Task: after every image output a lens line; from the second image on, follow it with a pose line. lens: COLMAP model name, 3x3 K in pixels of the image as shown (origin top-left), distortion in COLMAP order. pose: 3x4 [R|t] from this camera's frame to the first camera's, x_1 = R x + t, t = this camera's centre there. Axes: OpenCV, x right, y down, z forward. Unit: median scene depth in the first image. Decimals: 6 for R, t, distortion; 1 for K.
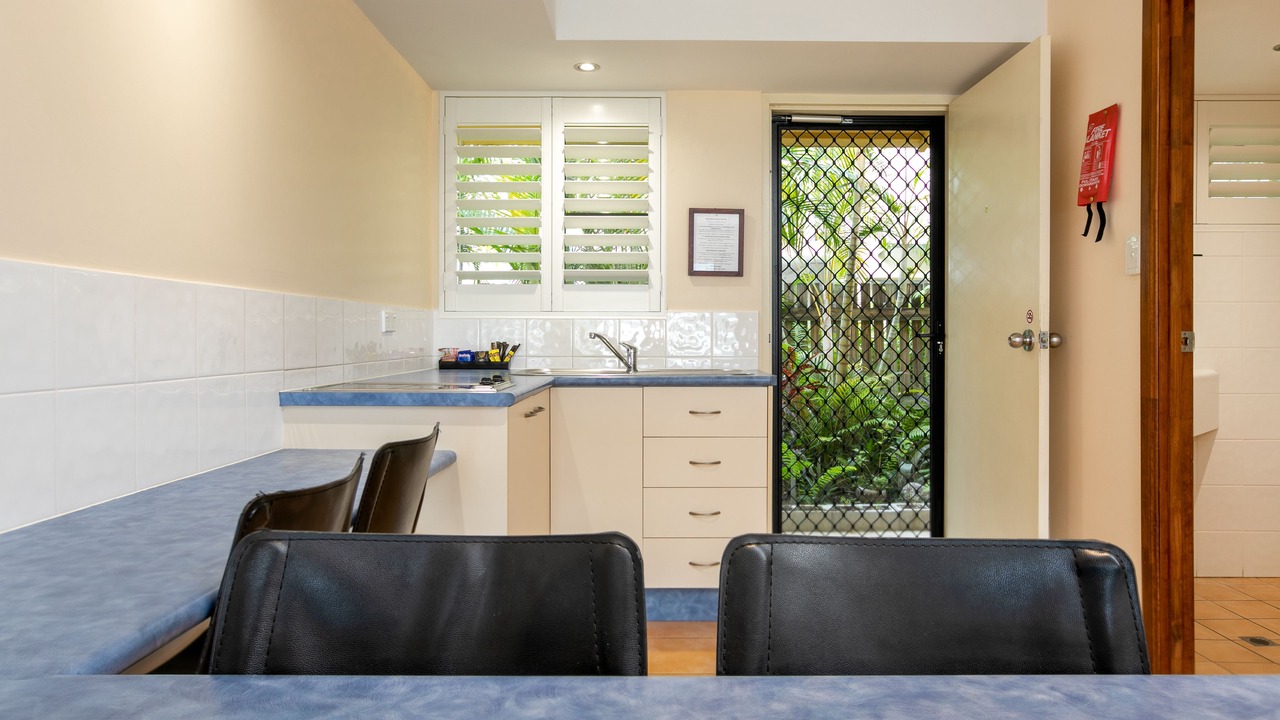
lens RADIAL K [[826.2, 0, 639.7], [0, 826.2, 351.2], [0, 0, 1]] dist [-0.000661, 0.005878]
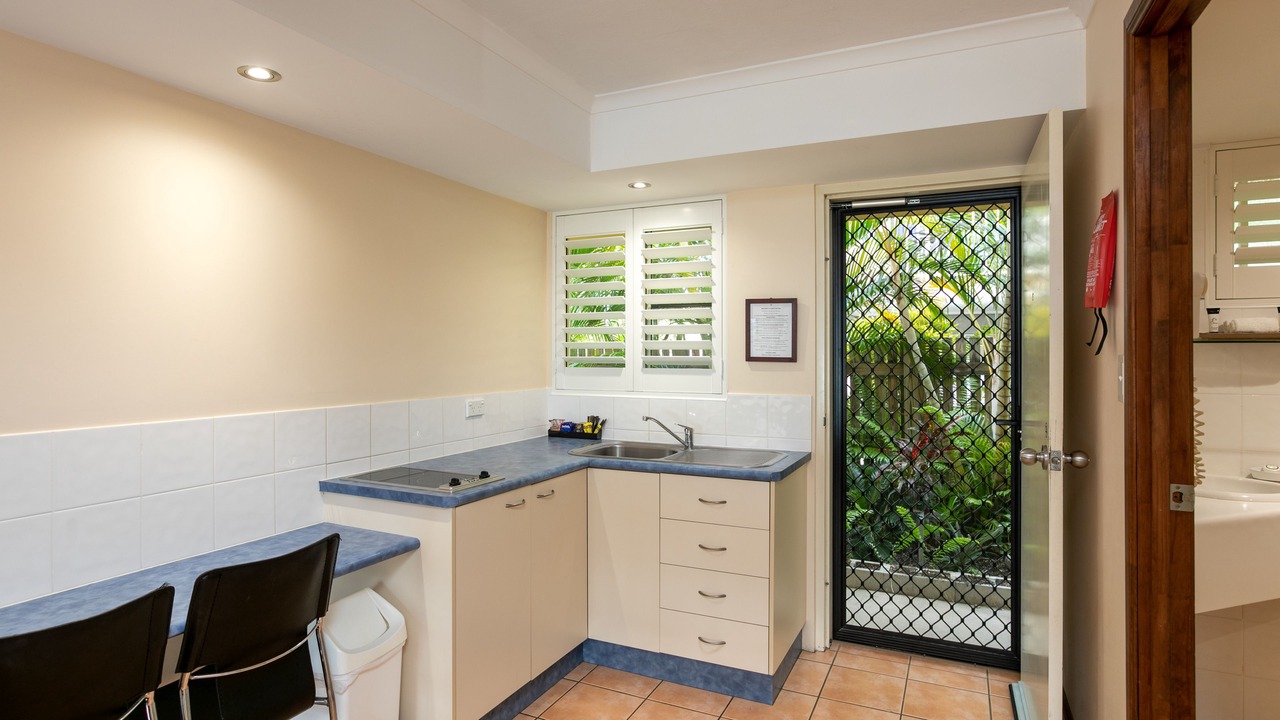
lens RADIAL K [[675.5, 0, 638.6], [0, 675.5, 362.4], [0, 0, 1]] dist [-0.007330, 0.002778]
pose [[0.899829, 0.003562, -0.436228, 0.319829], [-0.002303, 0.999992, 0.003414, -0.093063], [0.436236, -0.002067, 0.899830, 0.141635]]
